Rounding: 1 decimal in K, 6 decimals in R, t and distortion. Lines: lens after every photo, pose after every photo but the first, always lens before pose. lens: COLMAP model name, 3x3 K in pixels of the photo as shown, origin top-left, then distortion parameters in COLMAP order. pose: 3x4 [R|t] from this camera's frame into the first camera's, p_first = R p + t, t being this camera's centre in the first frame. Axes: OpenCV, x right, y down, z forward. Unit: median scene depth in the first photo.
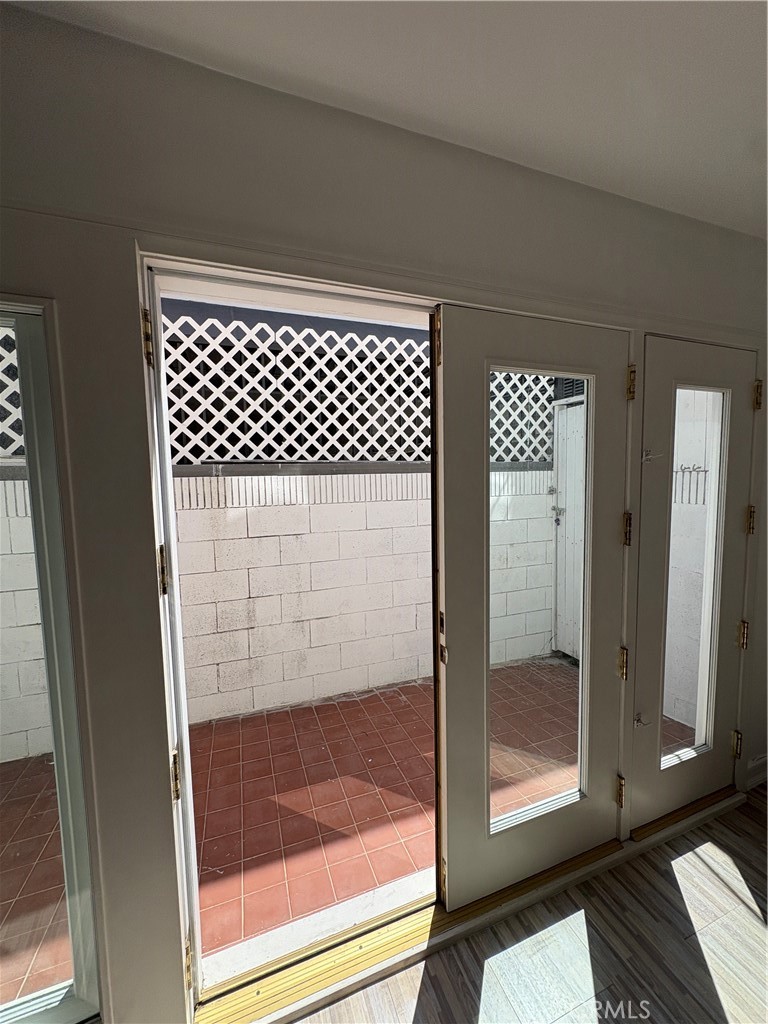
lens RADIAL K [[409.4, 0, 384.0], [0, 409.4, 512.0], [0, 0, 1]] dist [0.000882, 0.000104]
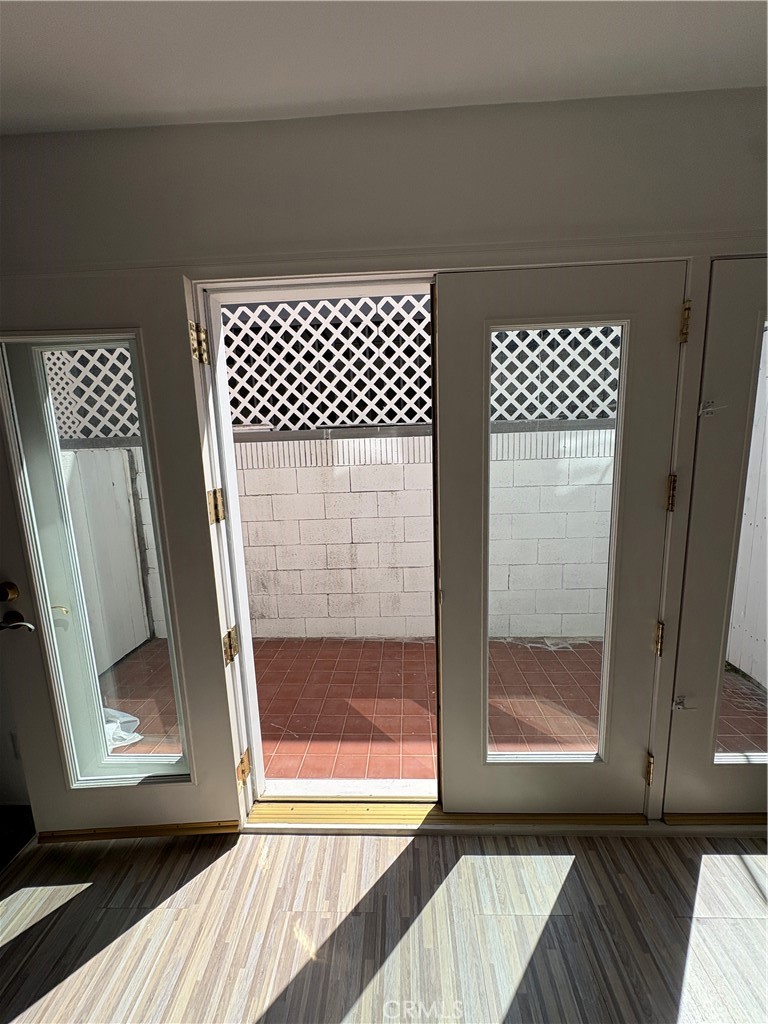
lens RADIAL K [[409.4, 0, 384.0], [0, 409.4, 512.0], [0, 0, 1]] dist [0.000882, 0.000104]
pose [[0.920301, 0.053725, -0.387504, 0.227358], [-0.016830, 0.995046, 0.097986, 0.003603], [0.390849, -0.083655, 0.916646, -0.040853]]
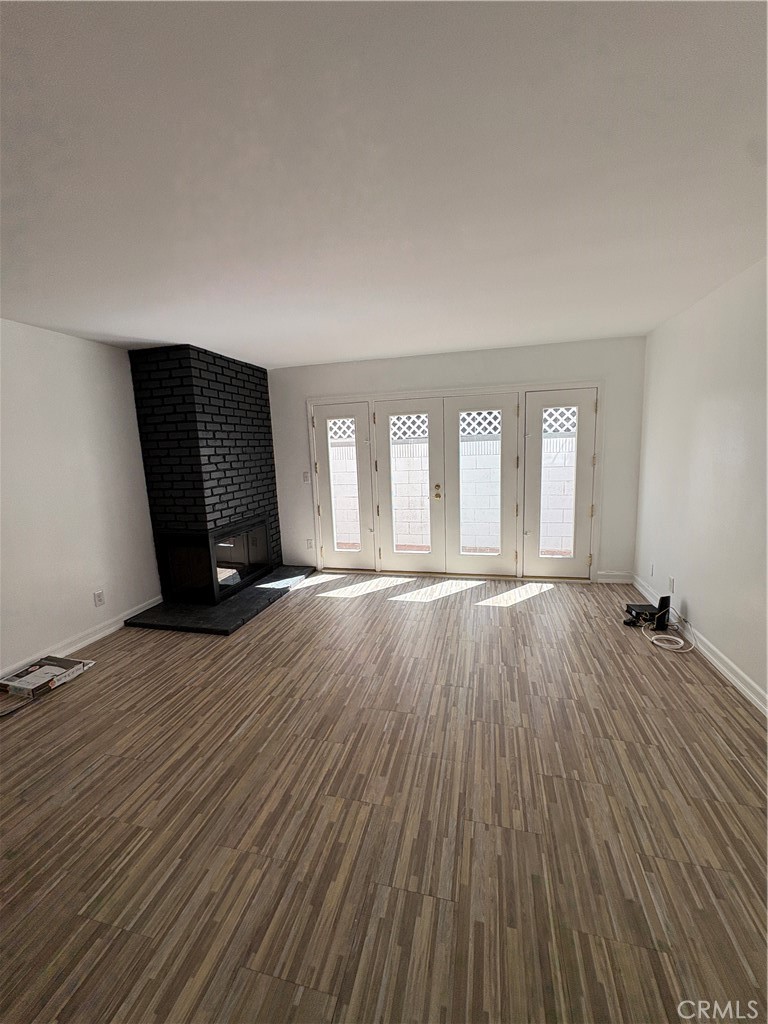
lens RADIAL K [[409.4, 0, 384.0], [0, 409.4, 512.0], [0, 0, 1]] dist [0.000882, 0.000104]
pose [[0.822706, 0.086477, -0.561850, 0.916691], [-0.045740, 0.995227, 0.086204, 0.121717], [0.566623, -0.045222, 0.822735, -1.177107]]
